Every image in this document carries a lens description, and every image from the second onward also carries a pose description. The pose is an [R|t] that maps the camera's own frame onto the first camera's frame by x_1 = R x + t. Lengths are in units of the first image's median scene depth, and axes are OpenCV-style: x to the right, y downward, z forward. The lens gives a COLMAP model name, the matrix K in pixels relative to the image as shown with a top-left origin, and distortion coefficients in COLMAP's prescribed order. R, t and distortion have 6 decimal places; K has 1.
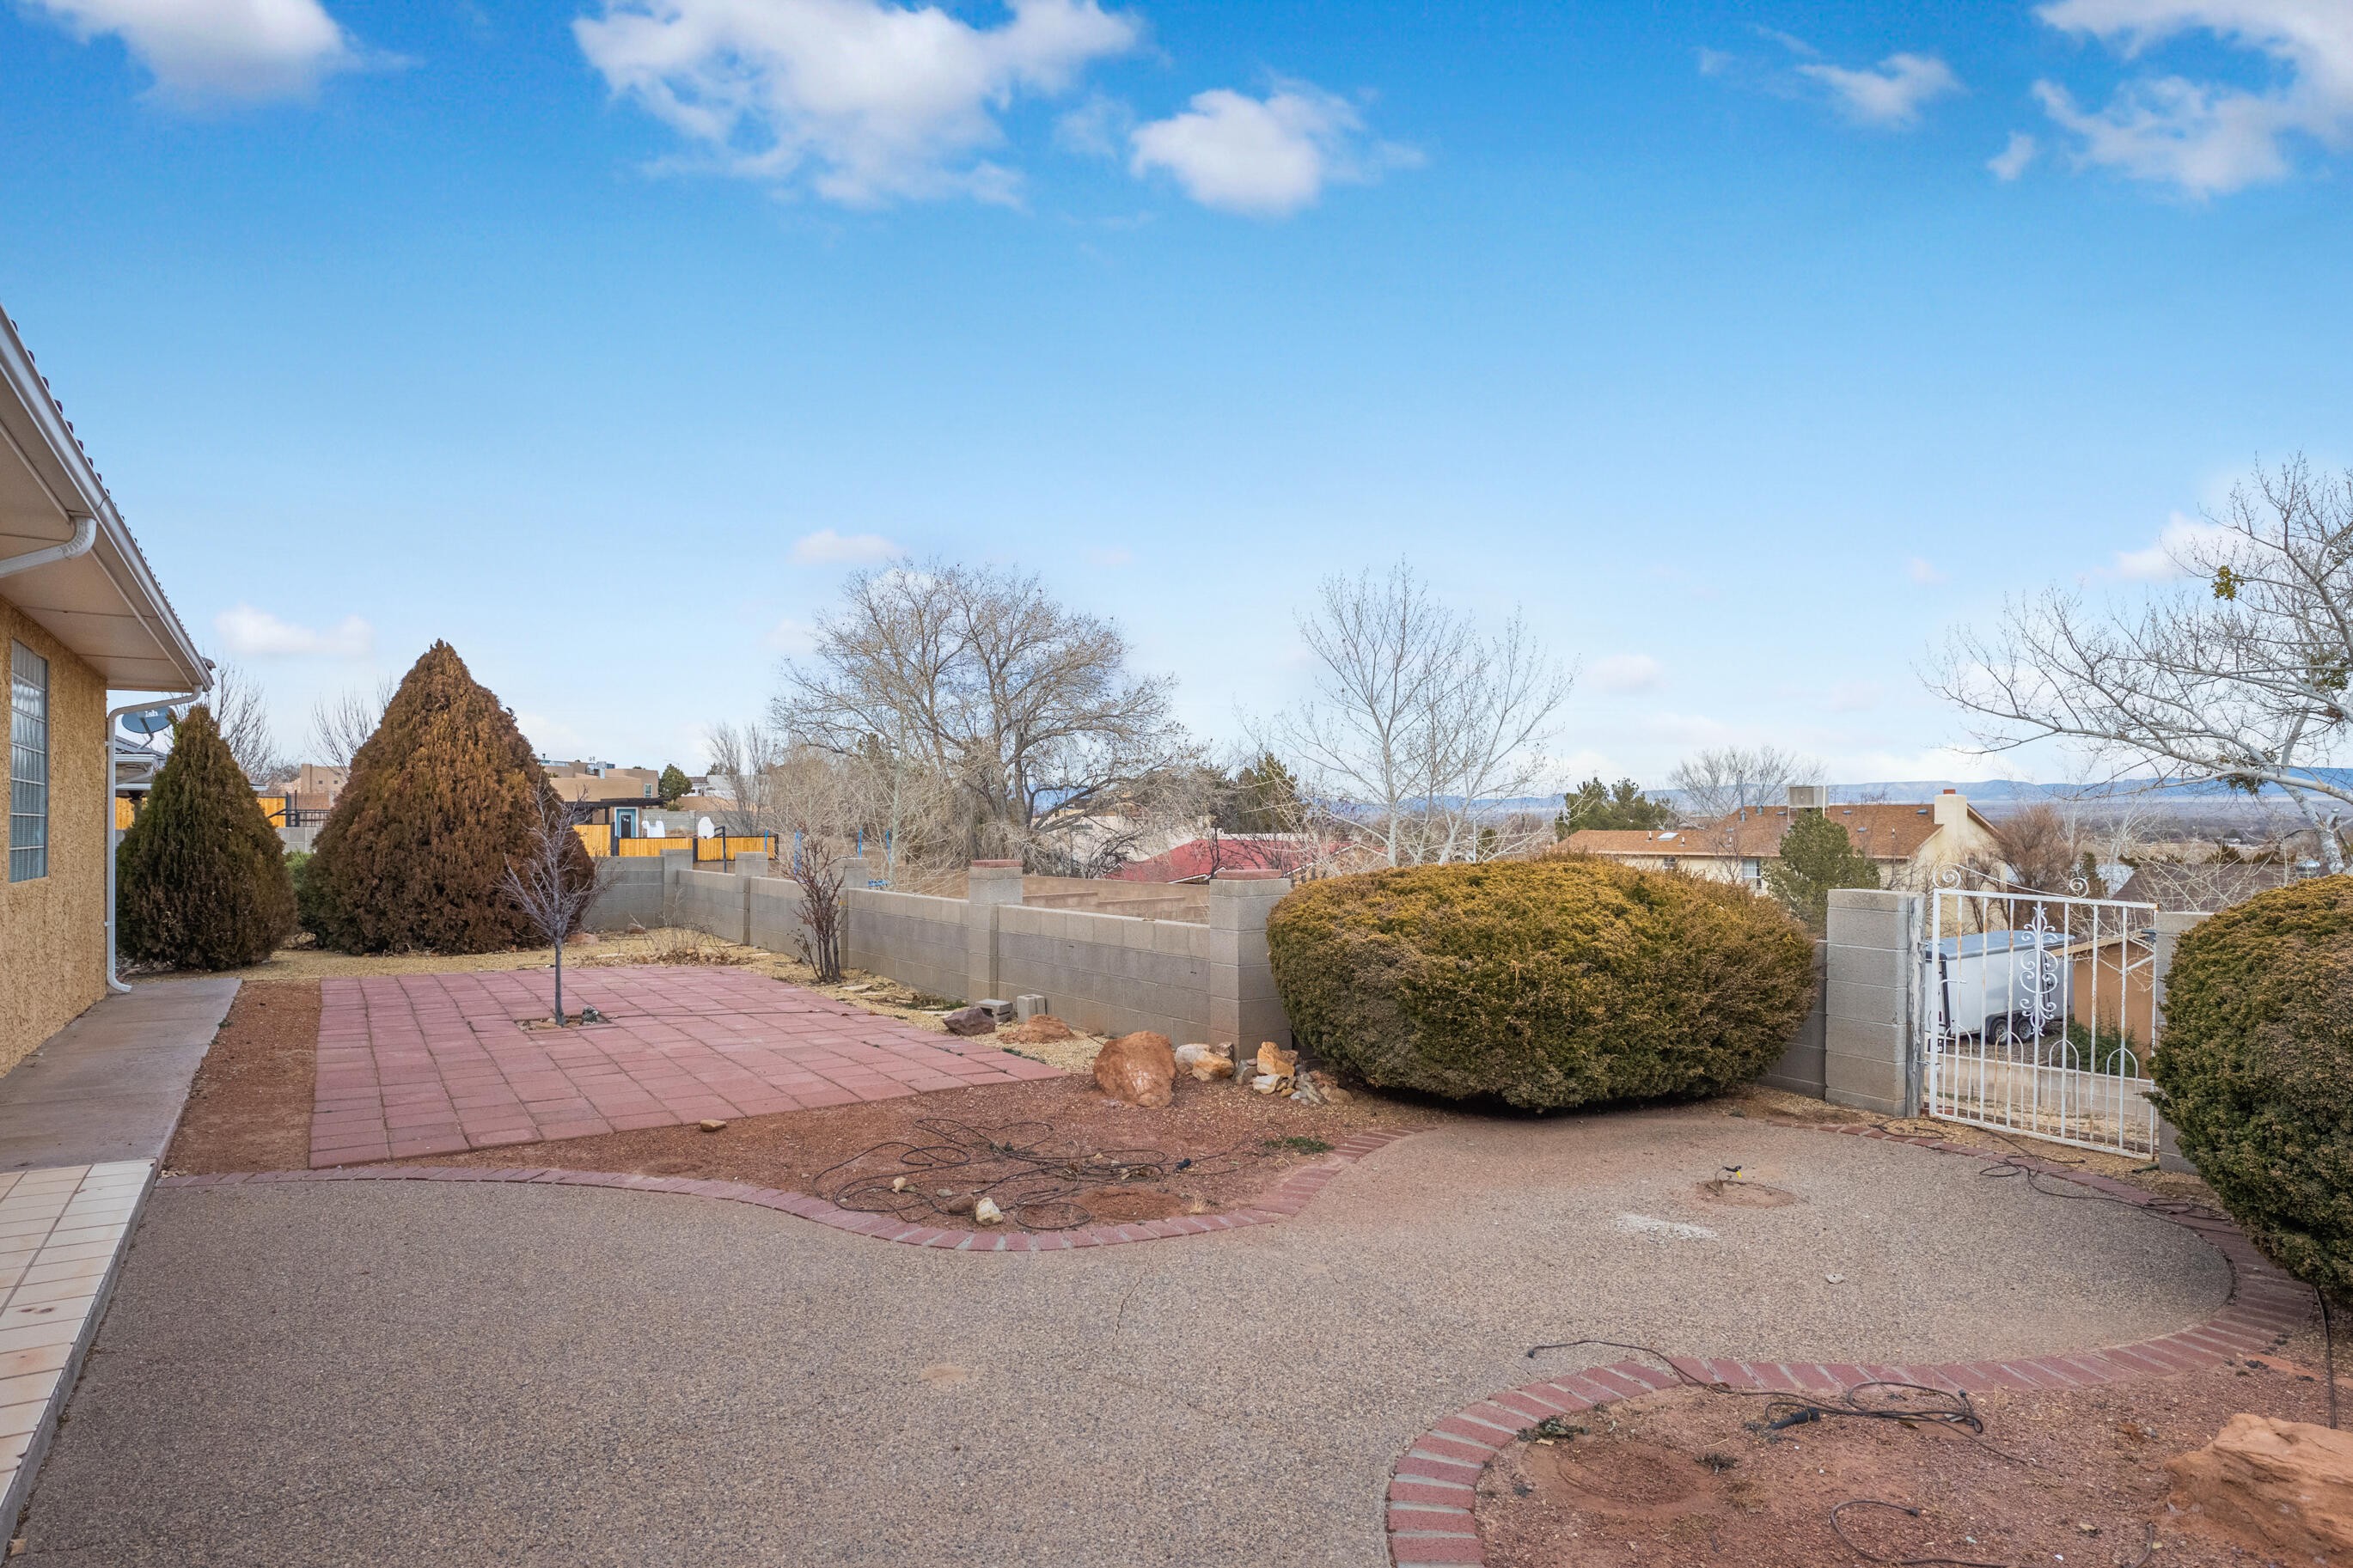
lens RADIAL K [[1354.1, 0, 1166.5], [0, 1354.1, 778.2], [0, 0, 1]] dist [-0.011198, 0.008566]
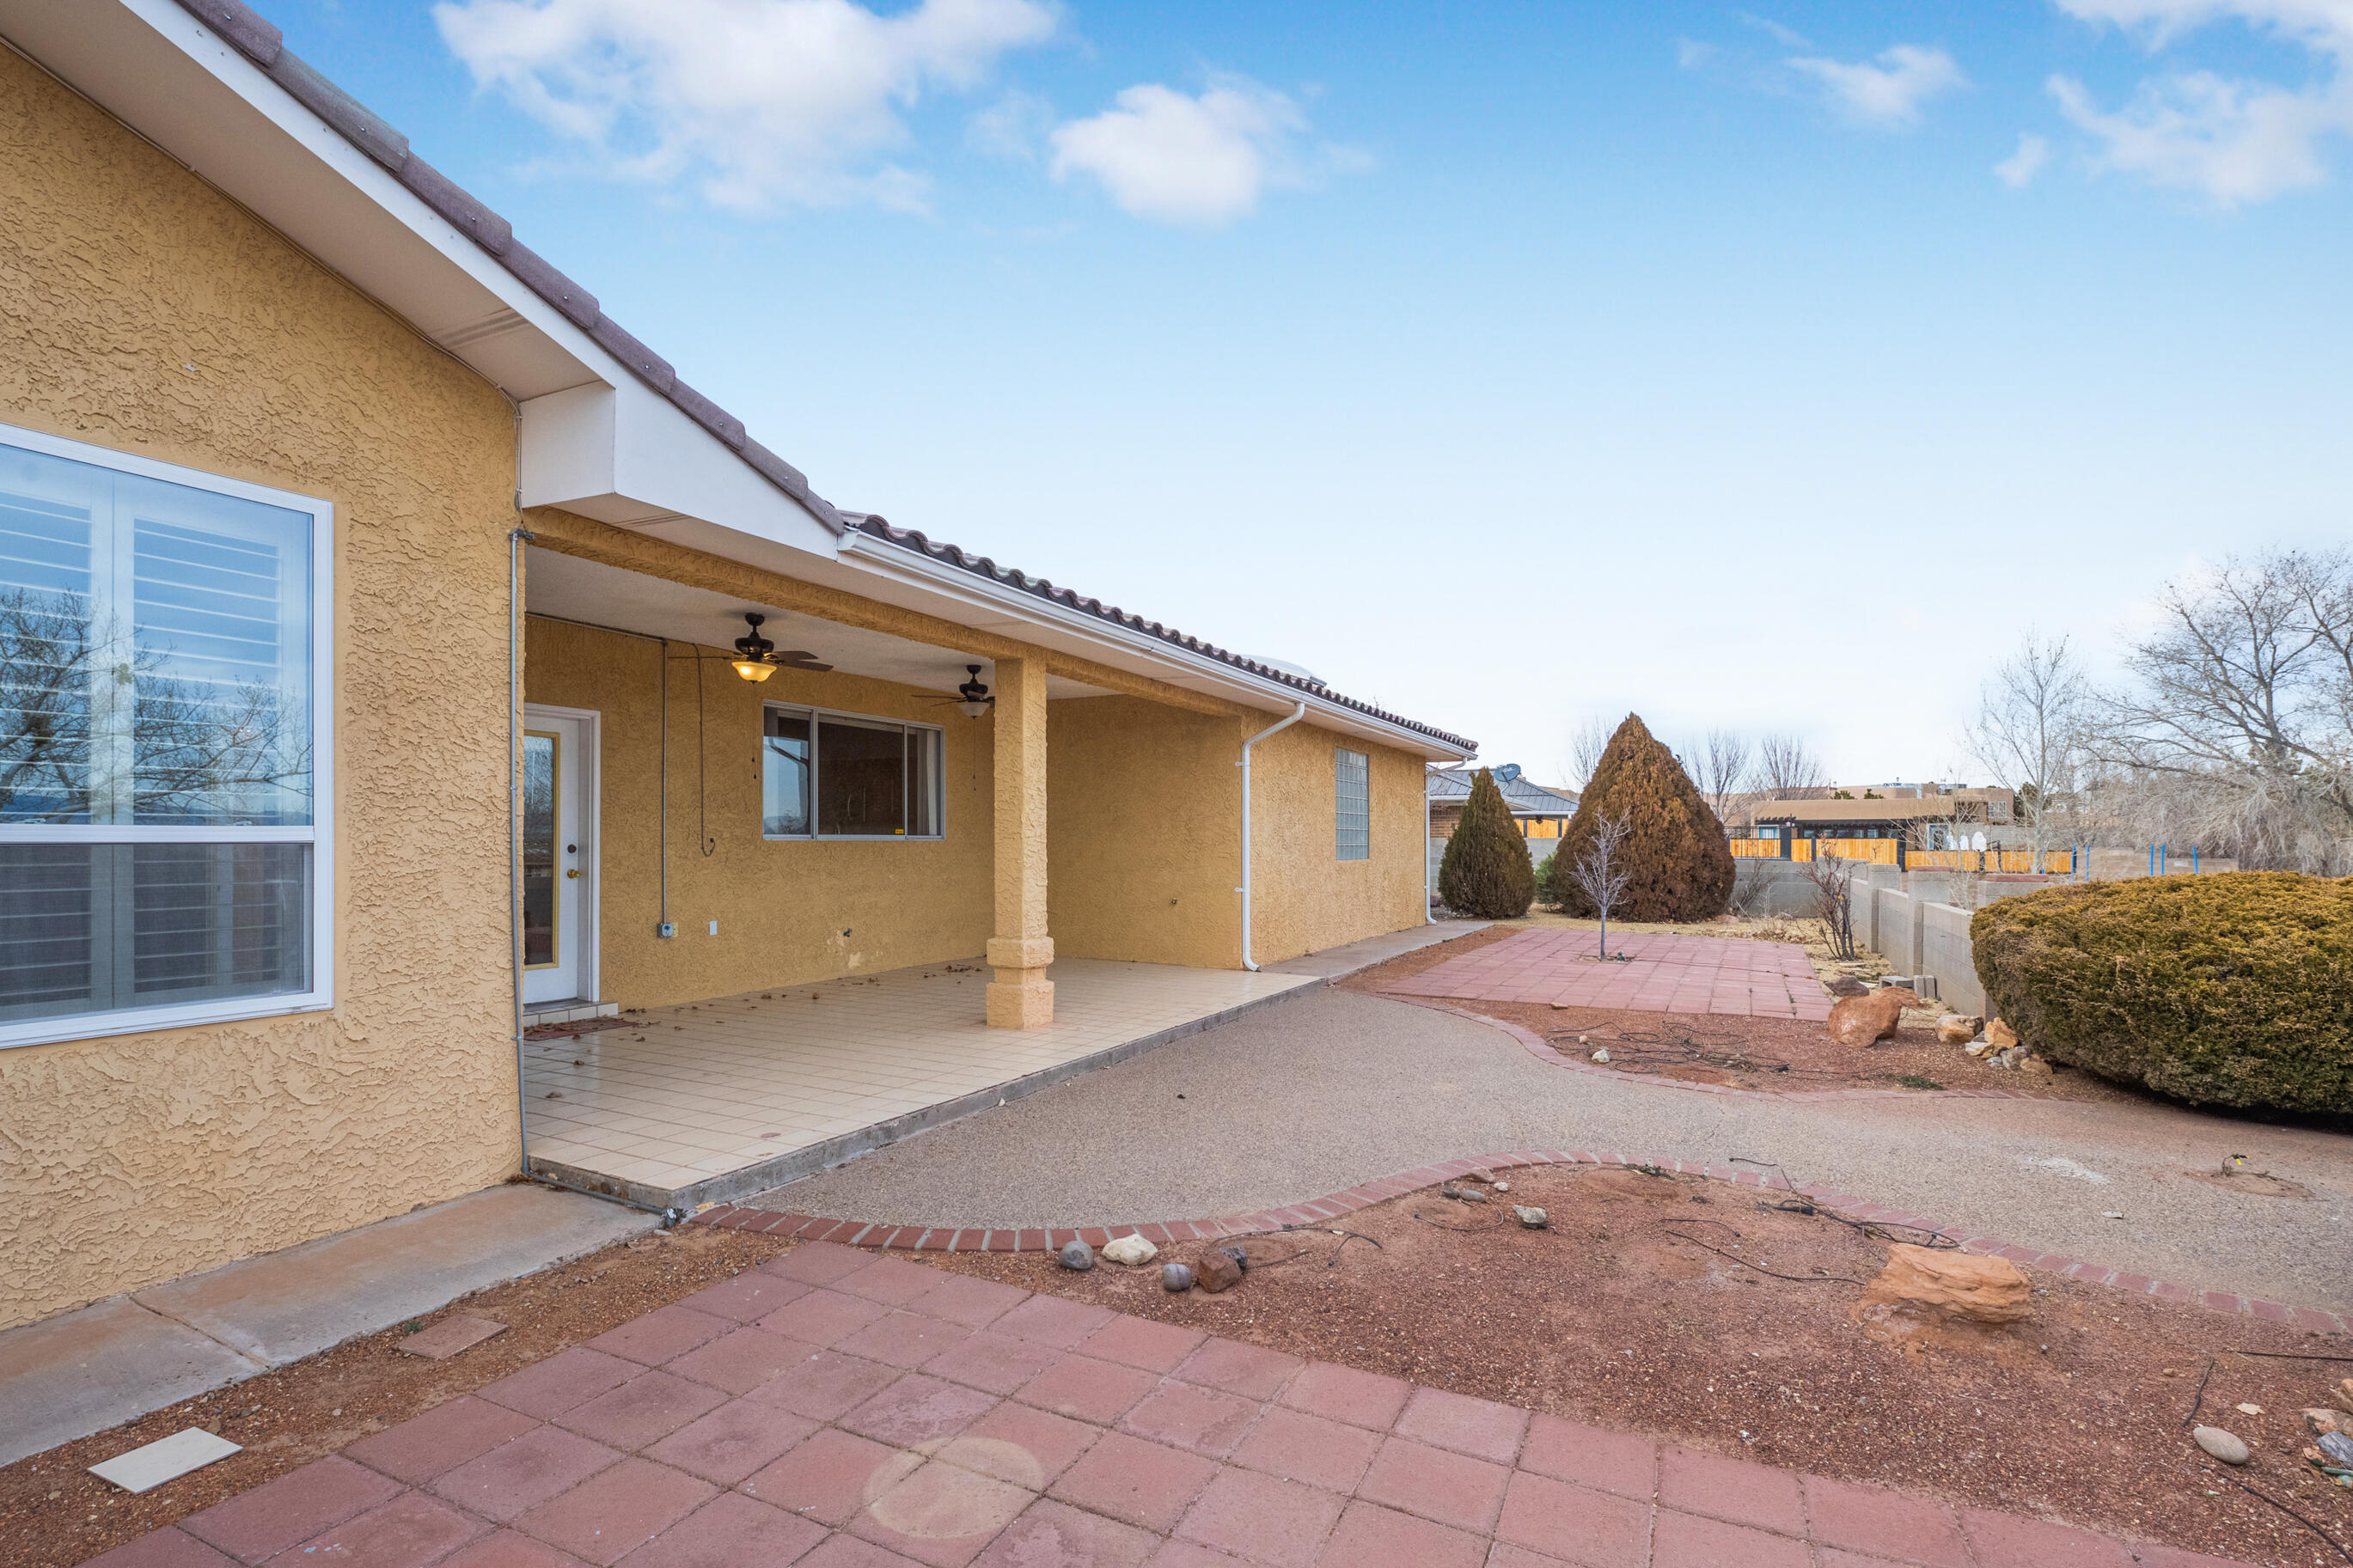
lens RADIAL K [[1087.1, 0, 1165.5], [0, 1087.1, 843.8], [0, 0, 1]] dist [-0.001936, -0.000514]
pose [[0.498948, 0.010255, -0.866571, 0.812795], [0.024266, 0.999373, 0.025799, -0.002218], [0.866292, -0.033900, 0.498386, -0.174343]]
